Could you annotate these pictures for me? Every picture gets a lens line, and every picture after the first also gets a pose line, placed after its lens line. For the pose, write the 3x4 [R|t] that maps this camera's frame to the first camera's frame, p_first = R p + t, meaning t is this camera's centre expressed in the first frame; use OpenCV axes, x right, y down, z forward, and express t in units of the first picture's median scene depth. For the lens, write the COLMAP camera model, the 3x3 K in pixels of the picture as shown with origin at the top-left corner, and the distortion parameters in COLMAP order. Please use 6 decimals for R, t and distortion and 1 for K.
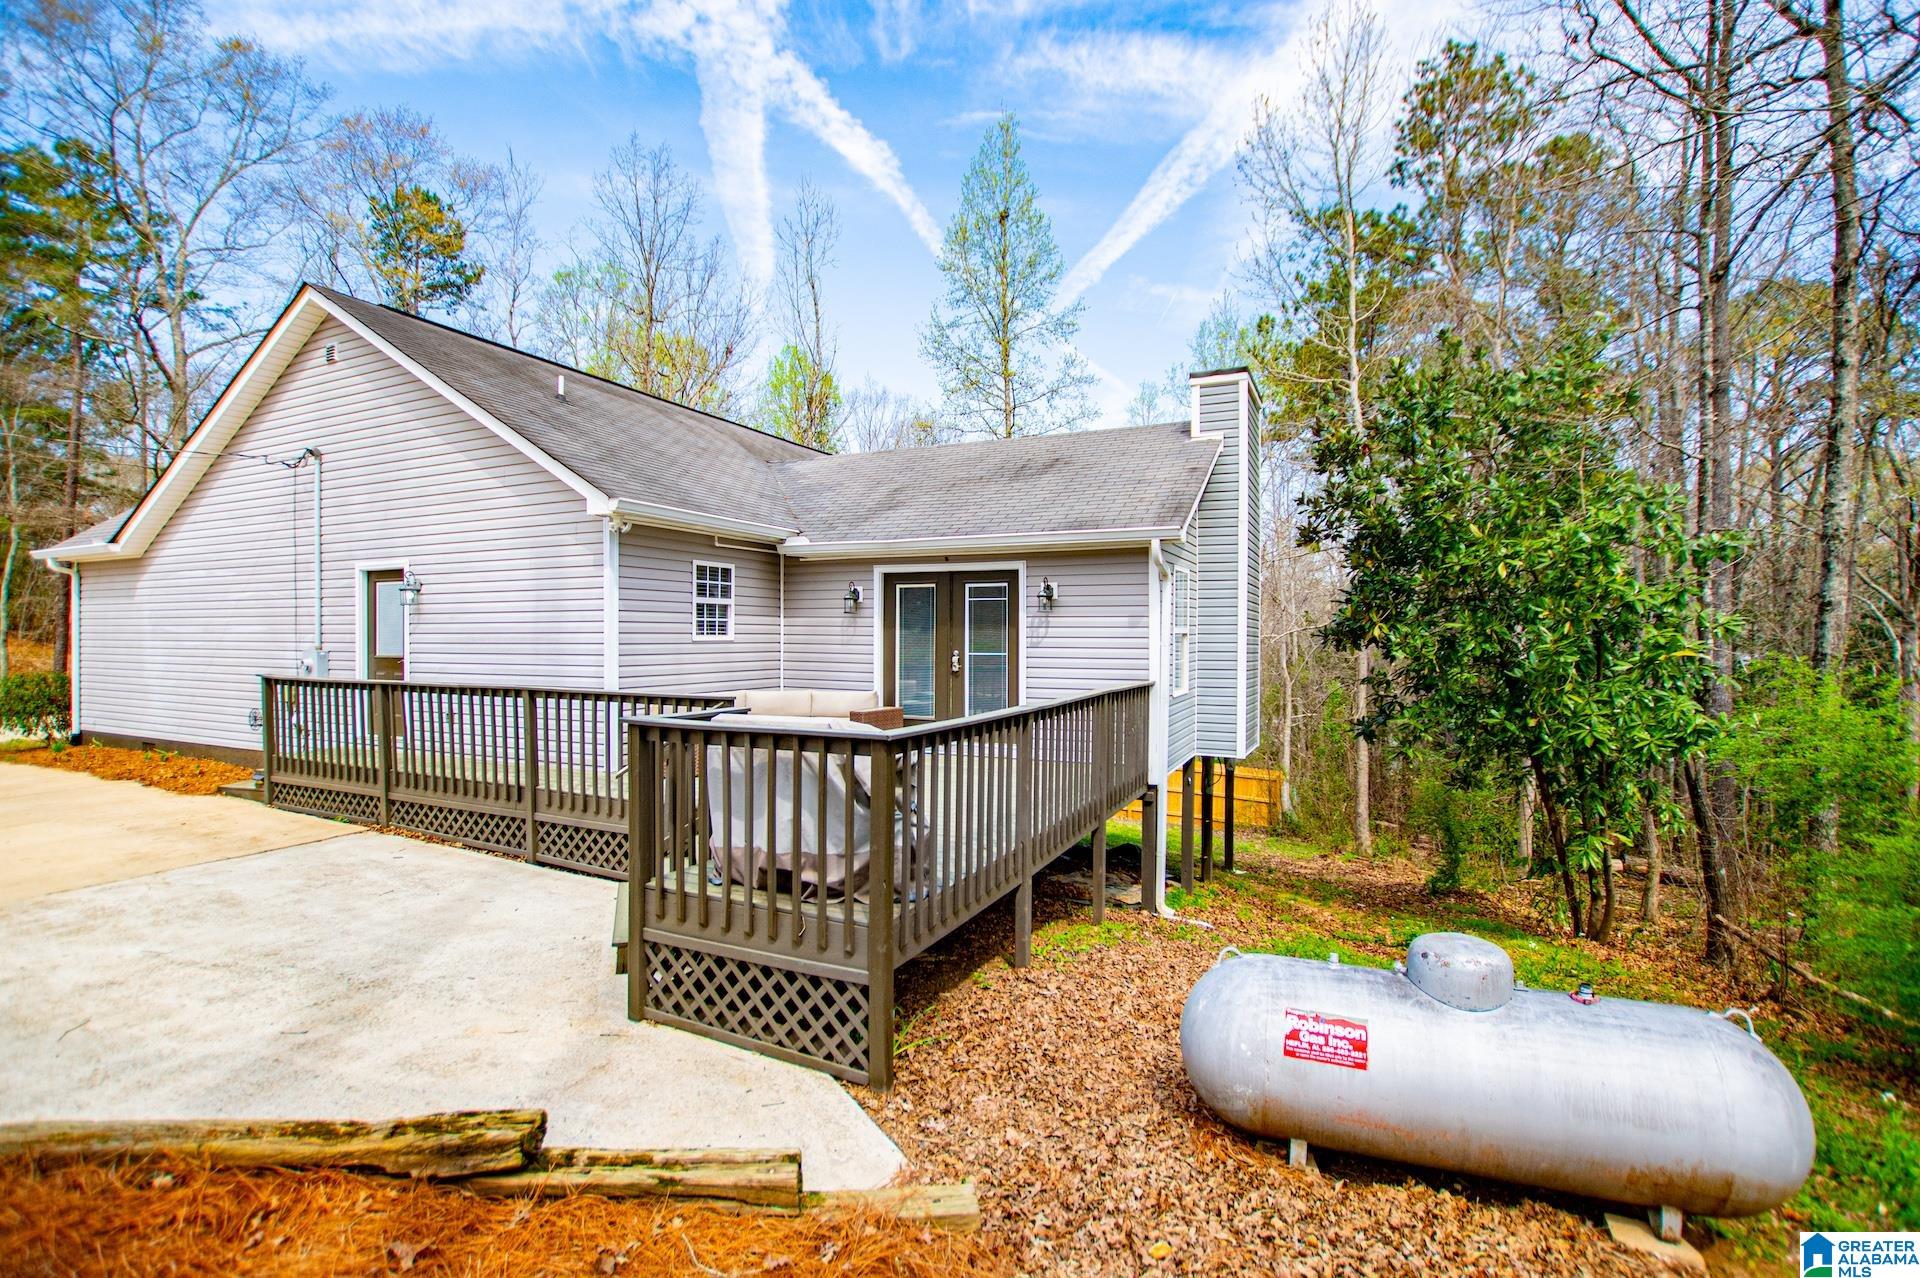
lens RADIAL K [[875.0, 0, 970.3], [0, 875.0, 648.1], [0, 0, 1]] dist [-0.020594, 0.001861]
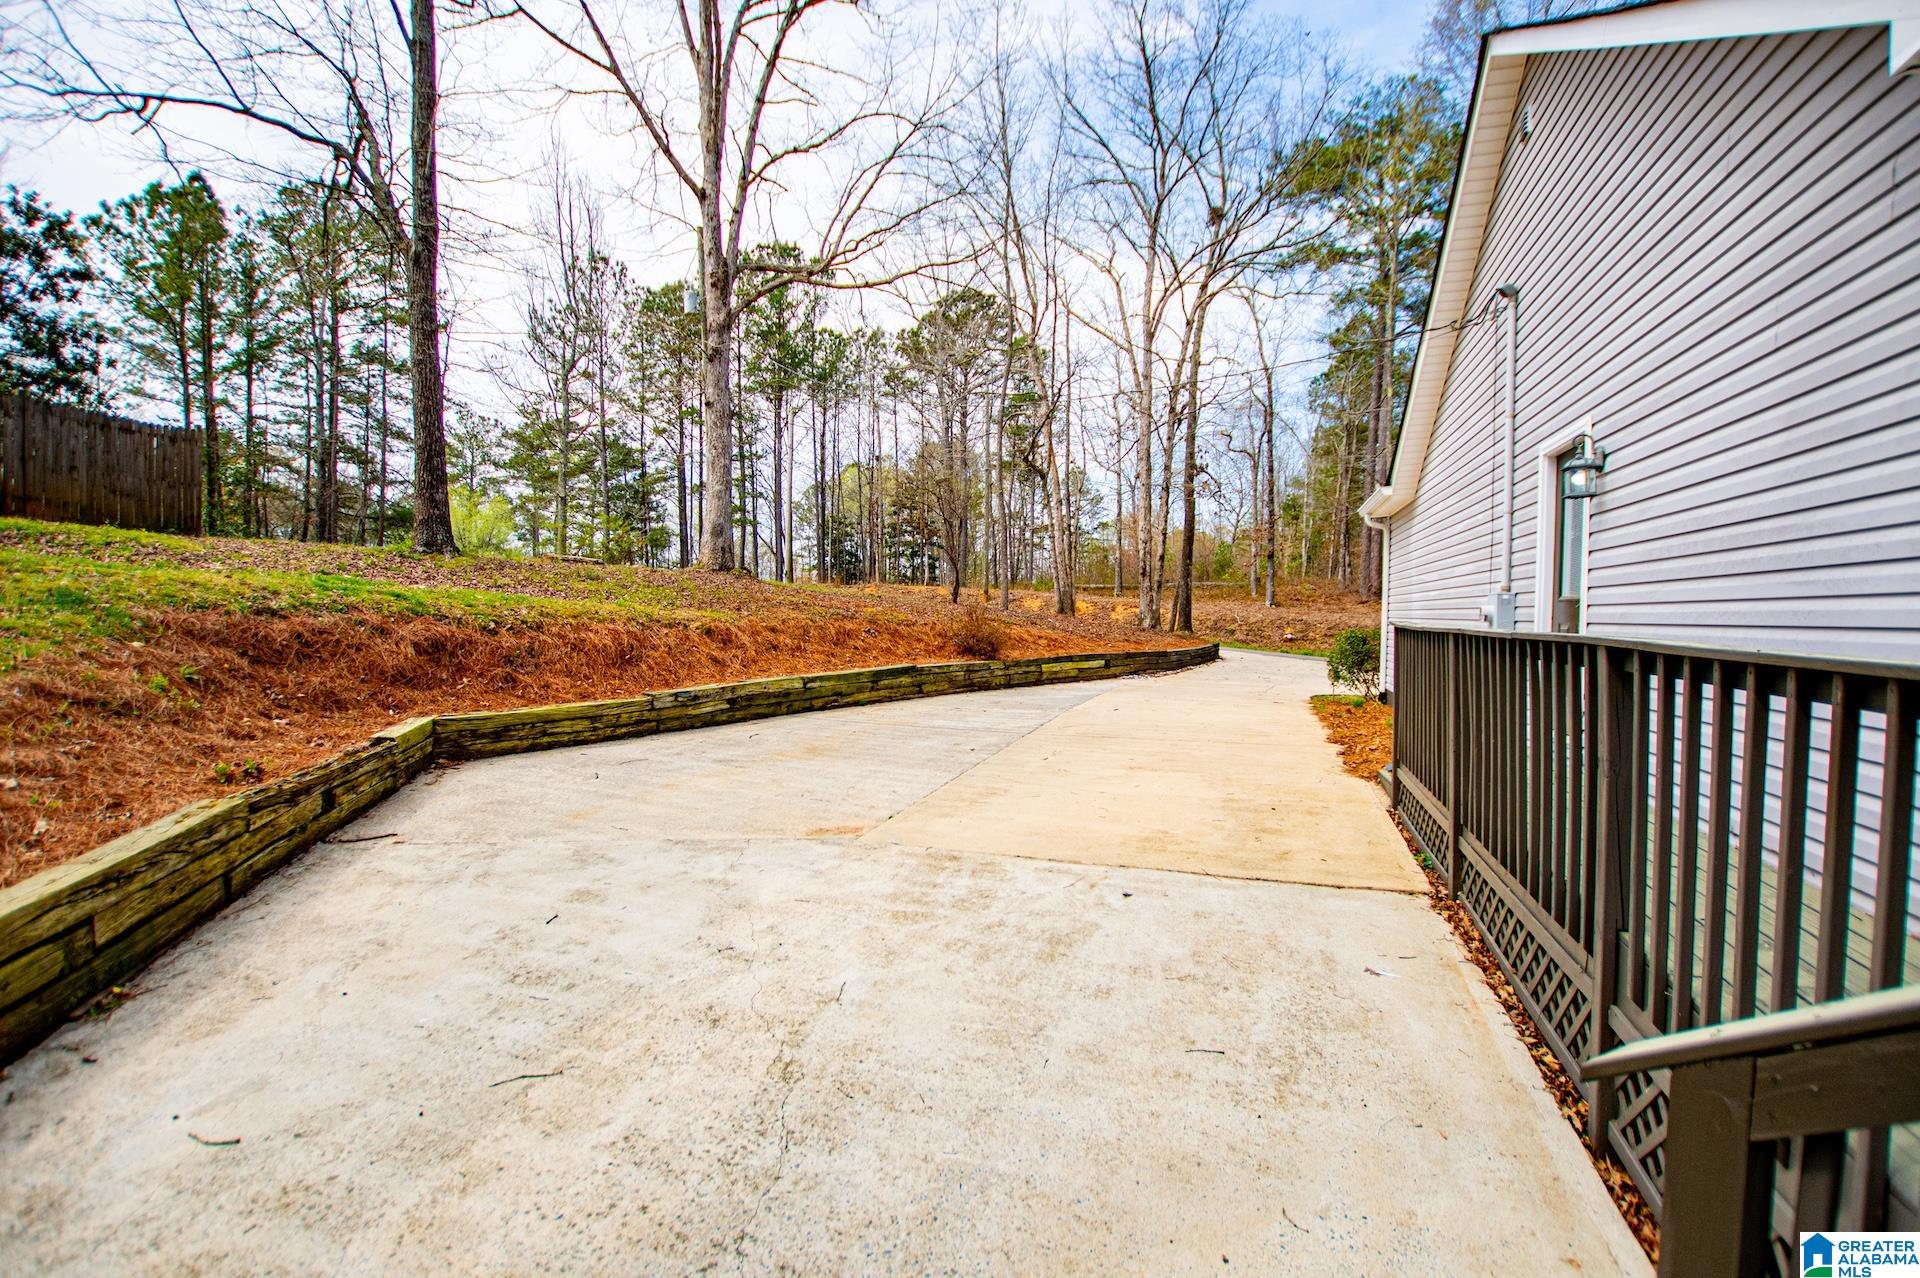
lens RADIAL K [[875.0, 0, 944.4], [0, 875.0, 640.1], [0, 0, 1]] dist [-0.020594, 0.001861]
pose [[0.108238, 0.034939, -0.993511, -0.150127], [-0.028139, 0.999089, 0.032070, 0.030852], [0.993727, 0.024485, 0.109123, 0.535219]]
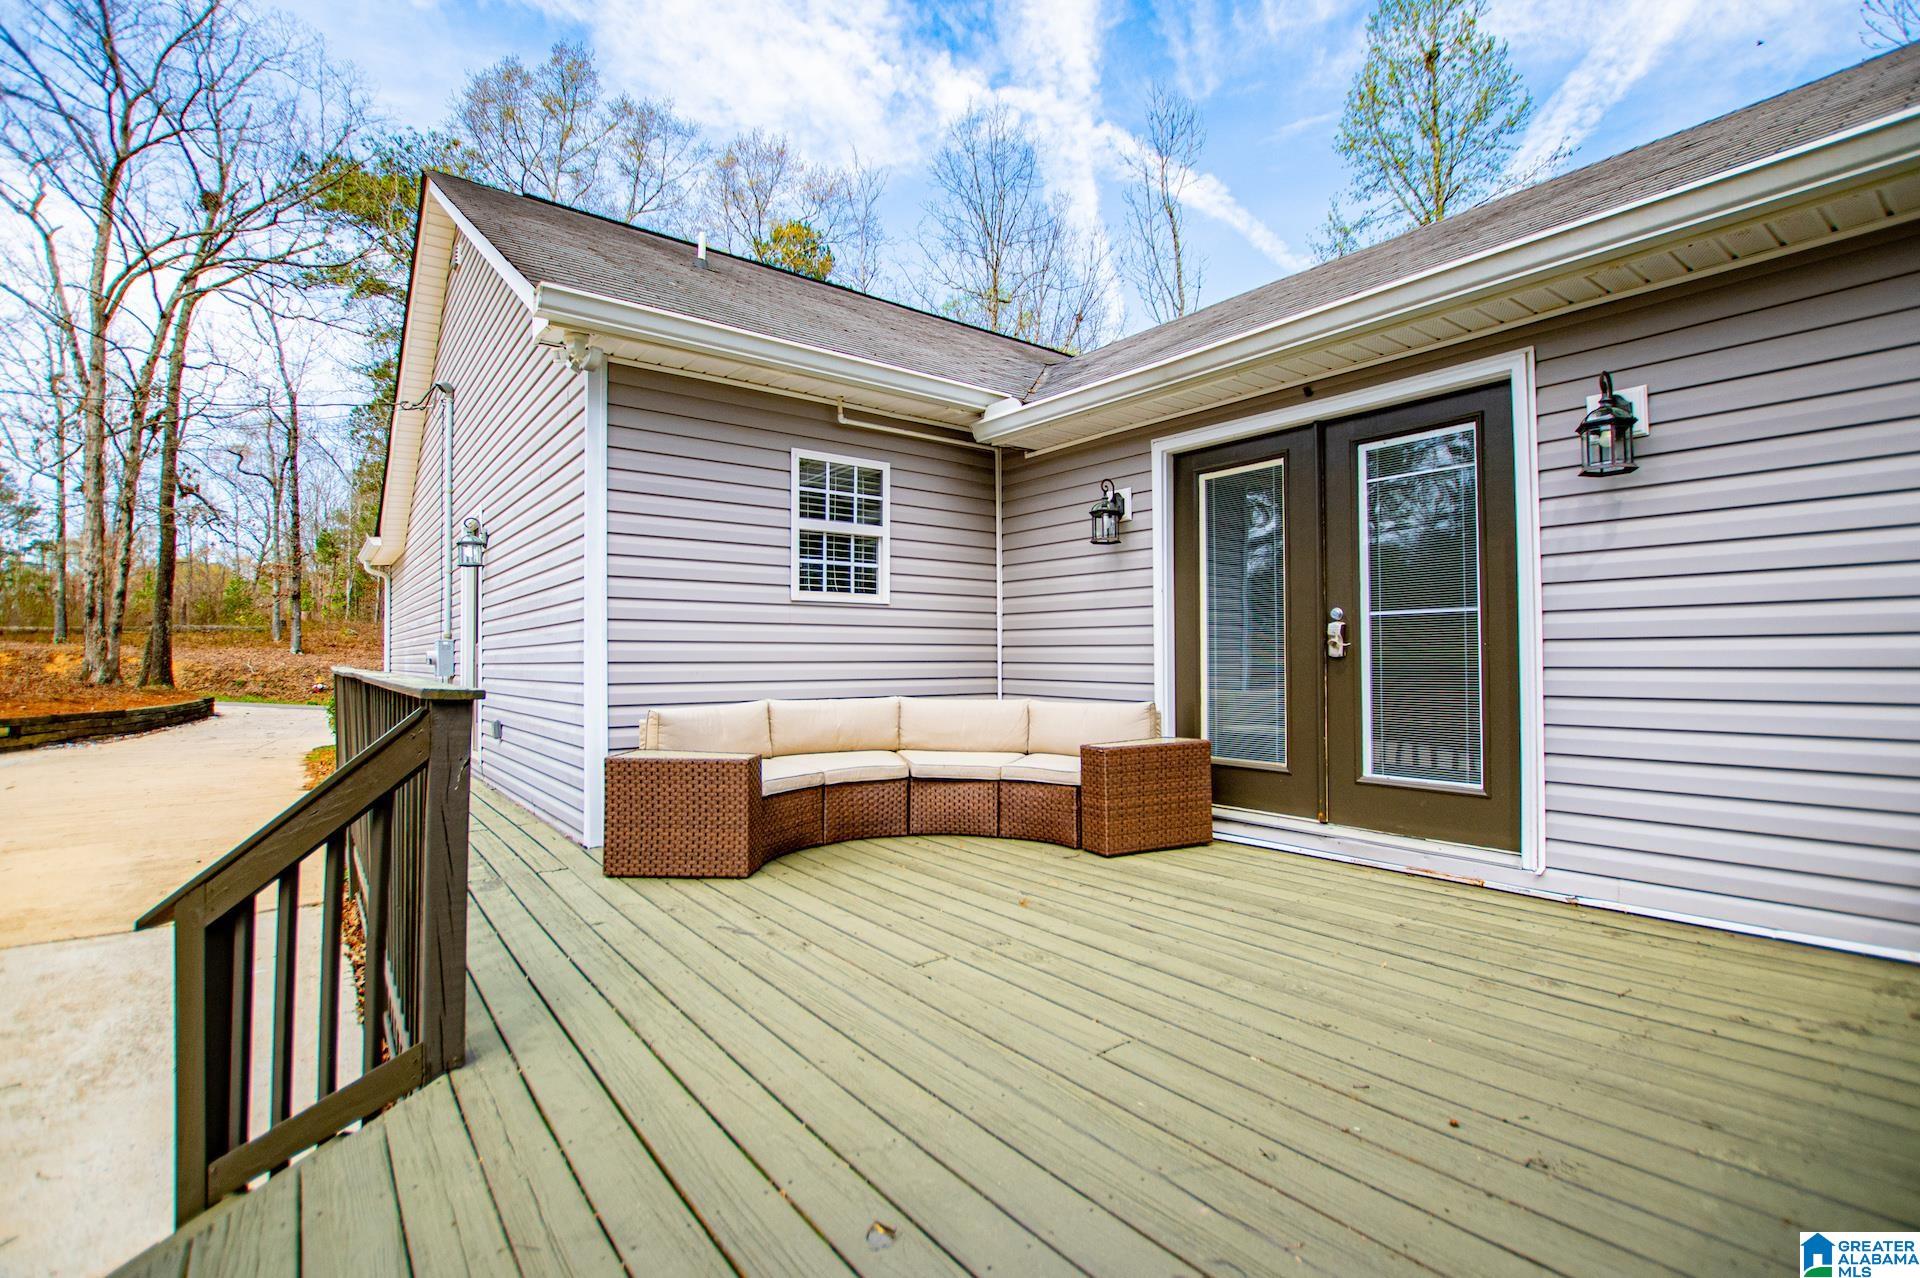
lens RADIAL K [[875.0, 0, 956.7], [0, 875.0, 636.7], [0, 0, 1]] dist [-0.020594, 0.001861]
pose [[0.890000, -0.018588, -0.455581, 0.011218], [0.001596, 0.999290, -0.037654, 0.031627], [0.455957, 0.032785, 0.889398, 0.542715]]
